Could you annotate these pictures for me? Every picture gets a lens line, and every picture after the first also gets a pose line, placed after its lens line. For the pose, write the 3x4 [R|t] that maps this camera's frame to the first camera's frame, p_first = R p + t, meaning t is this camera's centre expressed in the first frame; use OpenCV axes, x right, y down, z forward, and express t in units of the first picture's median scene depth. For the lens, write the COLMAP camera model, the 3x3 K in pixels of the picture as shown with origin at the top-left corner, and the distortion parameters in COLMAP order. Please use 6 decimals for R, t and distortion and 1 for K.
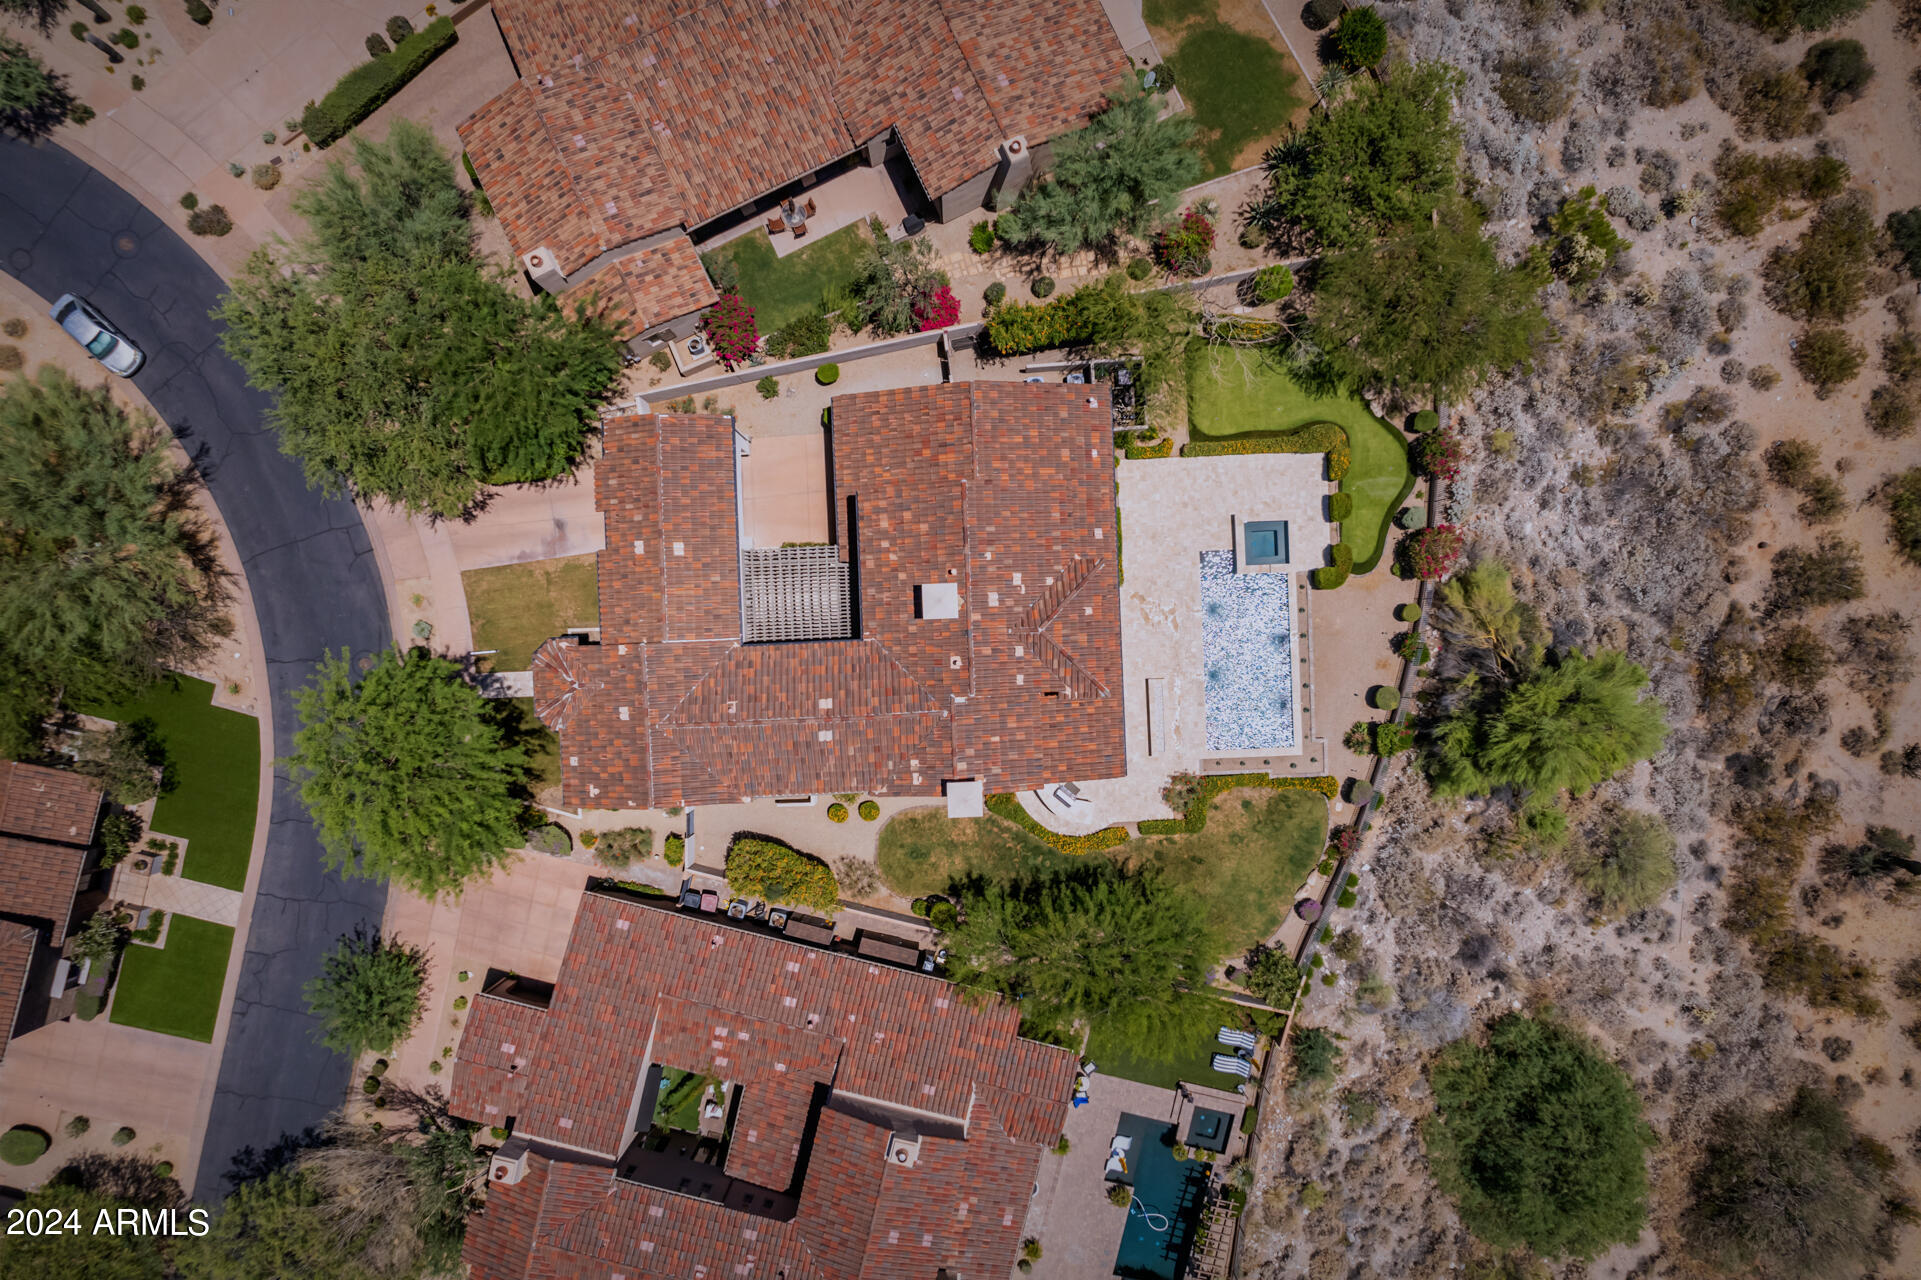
lens RADIAL K [[1227.8, 0, 953.5], [0, 1227.8, 654.6], [0, 0, 1]] dist [-0.071564, 0.064540]
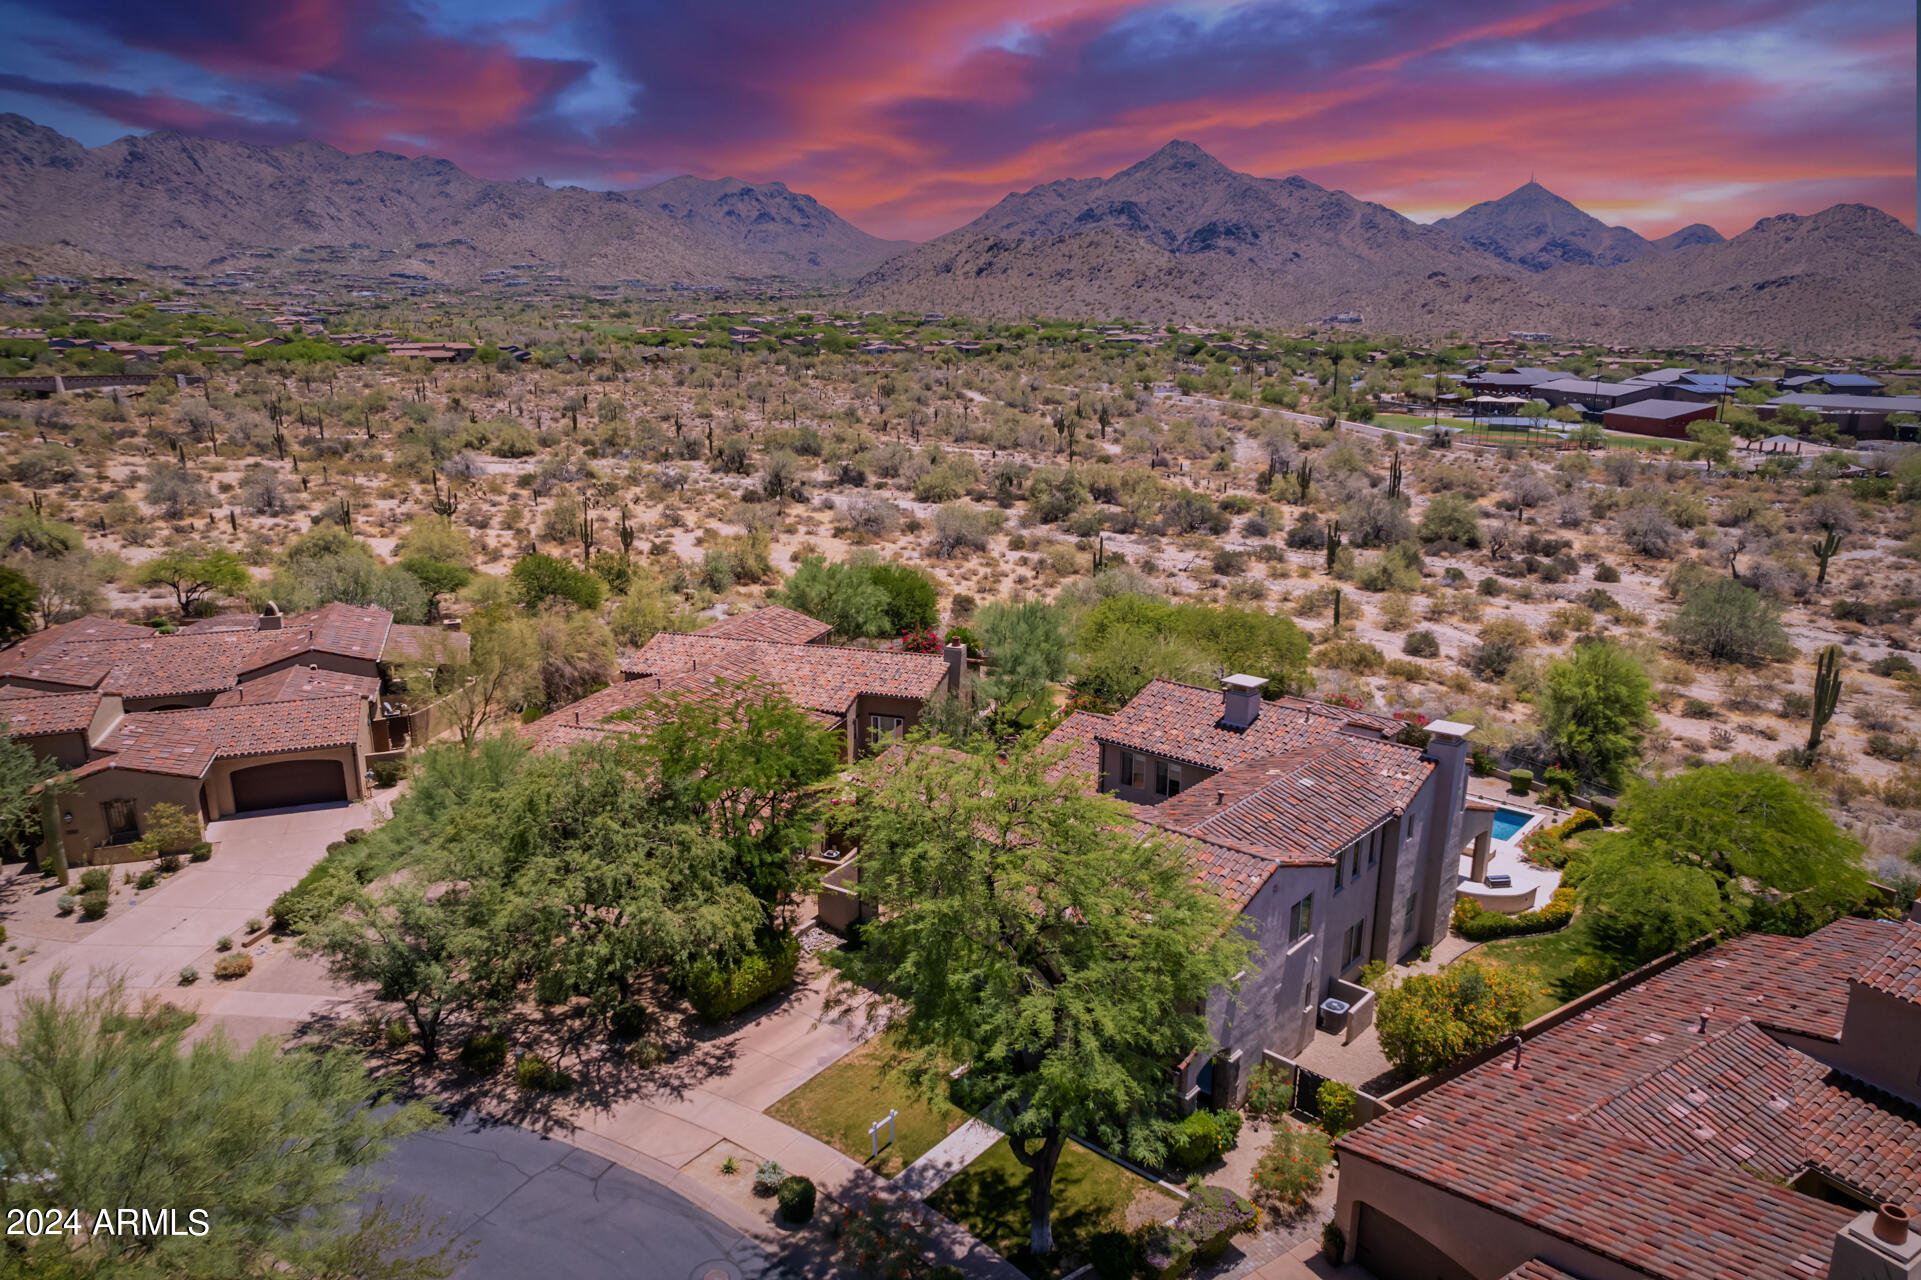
lens RADIAL K [[1227.8, 0, 959.4], [0, 1227.8, 651.9], [0, 0, 1]] dist [-0.071564, 0.064540]
pose [[0.696444, -0.188339, 0.692456, -0.725358], [0.717304, 0.154478, -0.679420, 0.392486], [0.020992, 0.969879, 0.242681, 0.626207]]
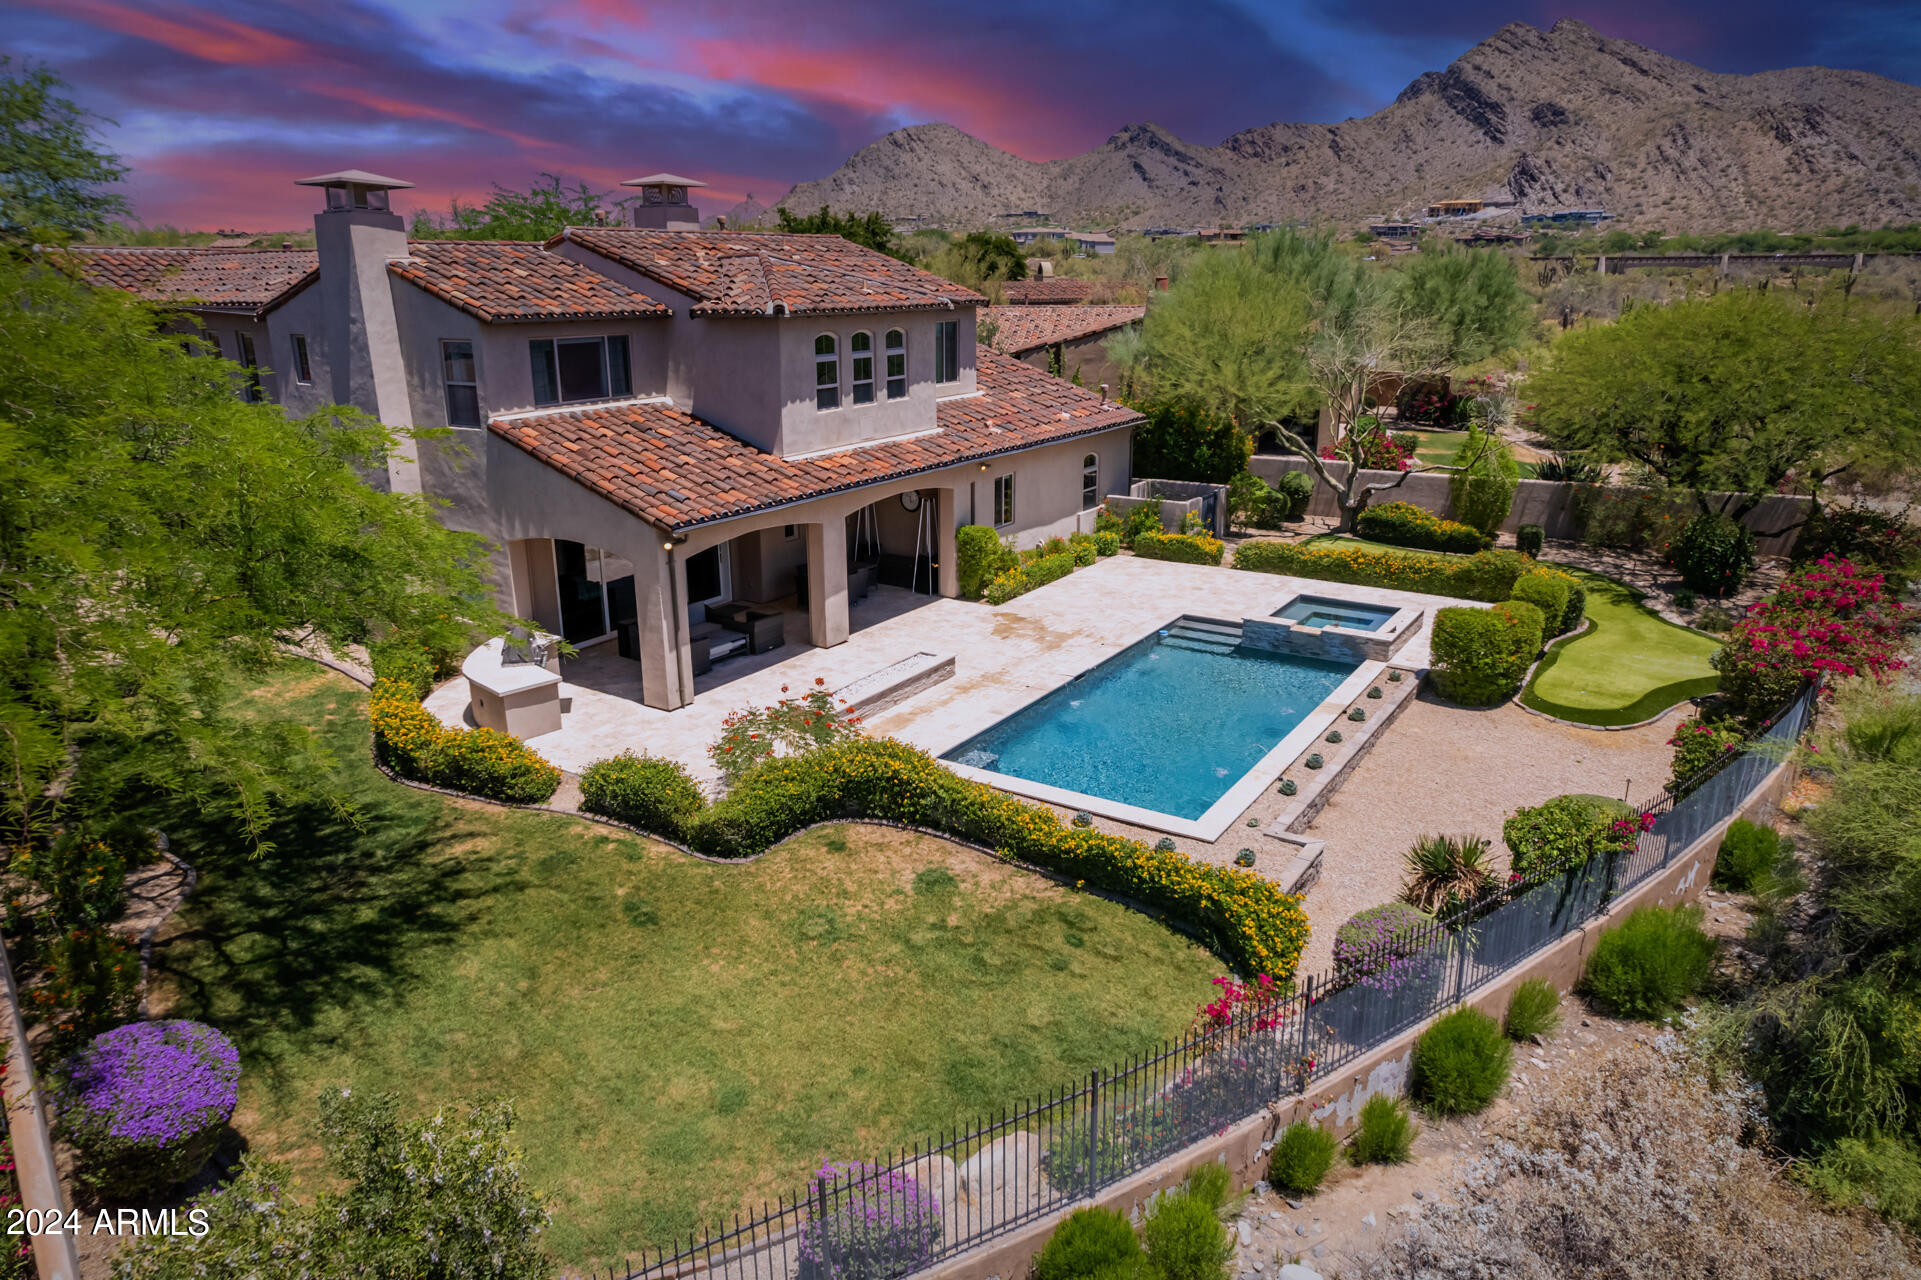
lens RADIAL K [[1227.8, 0, 962.2], [0, 1227.8, 645.2], [0, 0, 1]] dist [-0.071564, 0.064540]
pose [[0.819618, 0.169966, -0.547118, 0.379679], [-0.572823, 0.226370, -0.787801, 0.313862], [-0.010048, 0.959098, 0.282897, 0.884527]]
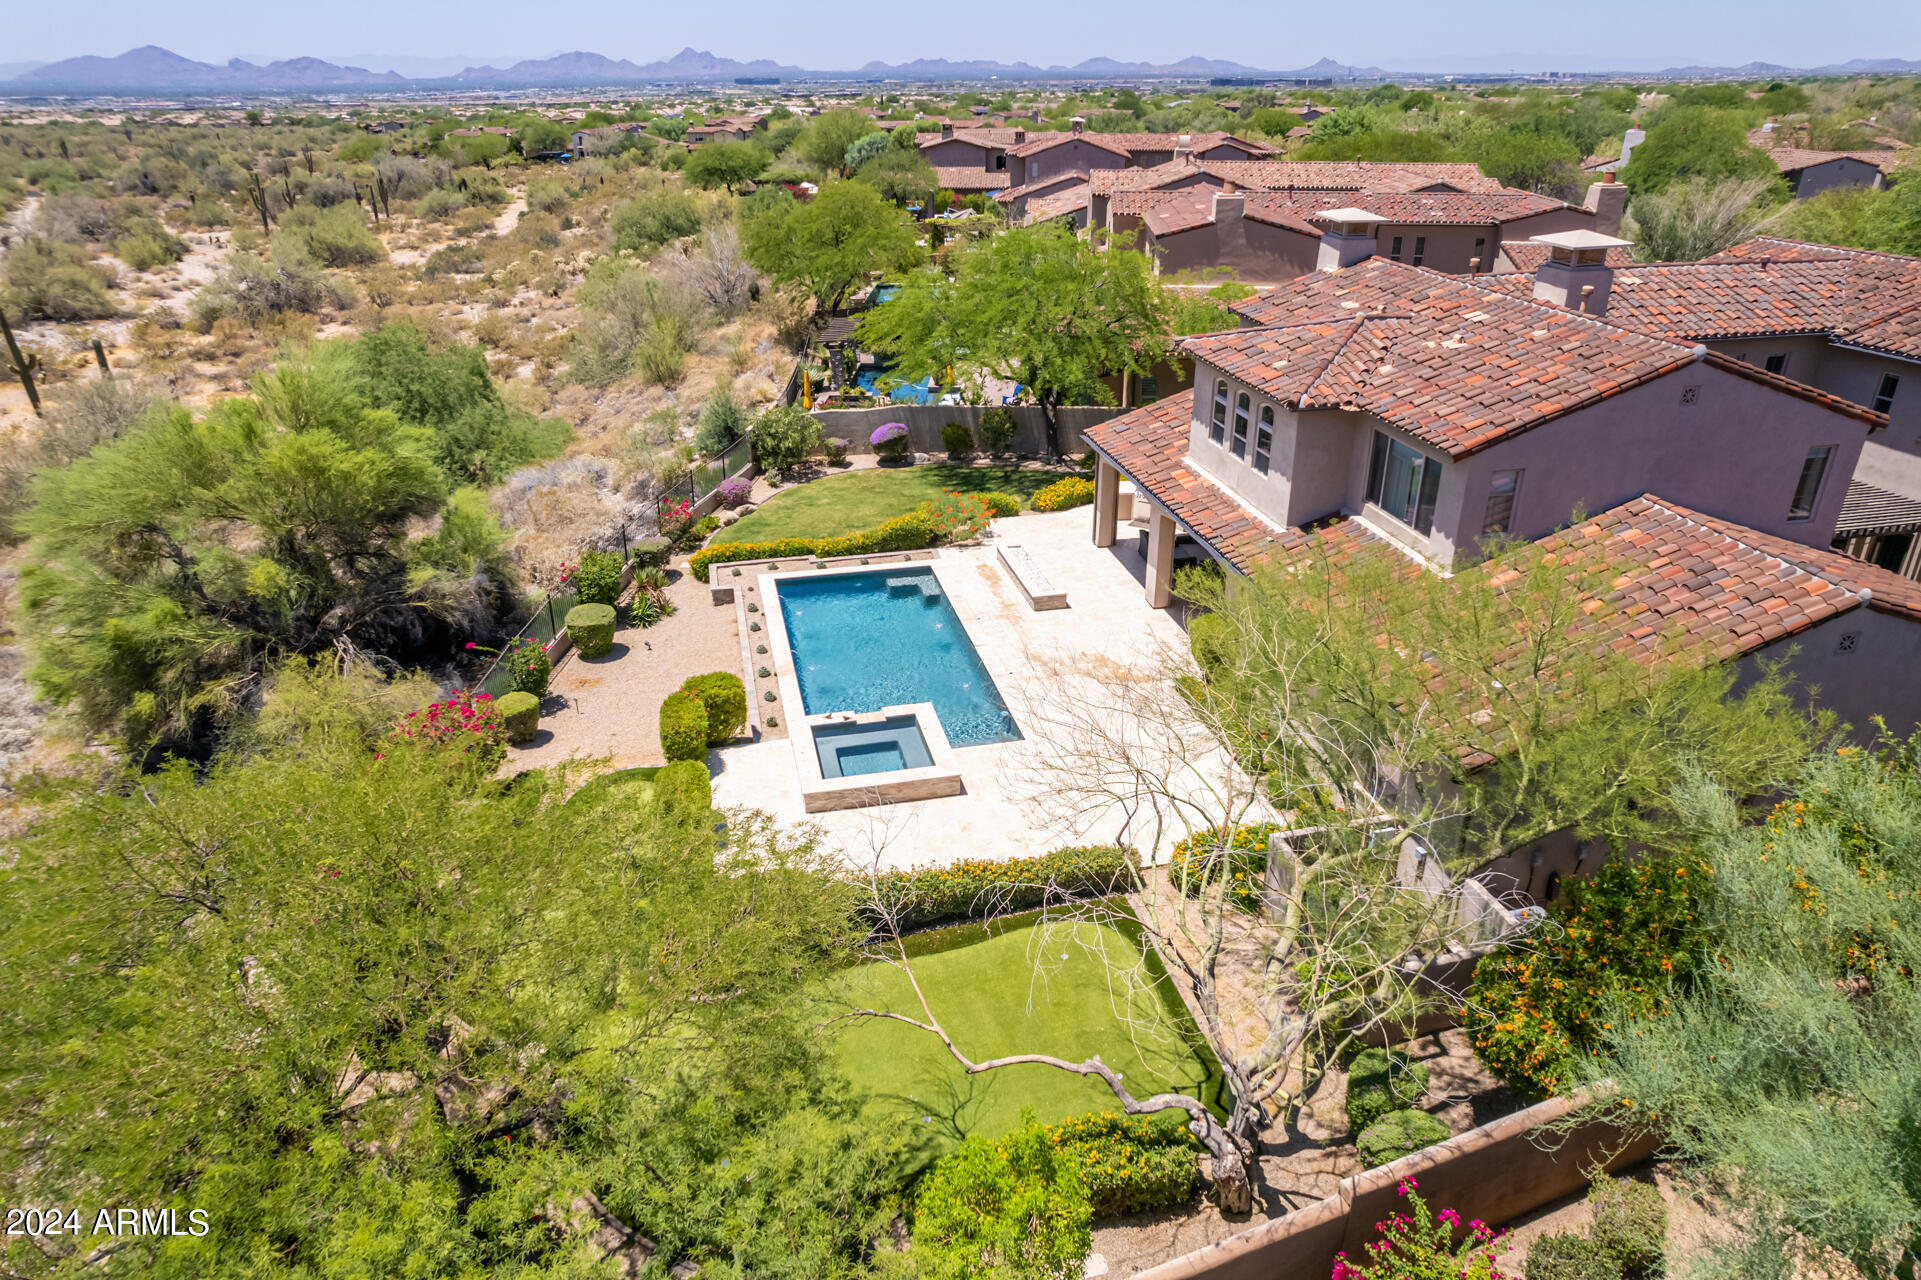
lens RADIAL K [[1227.8, 0, 963.3], [0, 1227.8, 647.1], [0, 0, 1]] dist [-0.071564, 0.064540]
pose [[-0.983164, 0.088456, -0.159889, 0.285868], [-0.182586, -0.441171, 0.878653, -0.433520], [0.007184, 0.893053, 0.449894, 0.781880]]
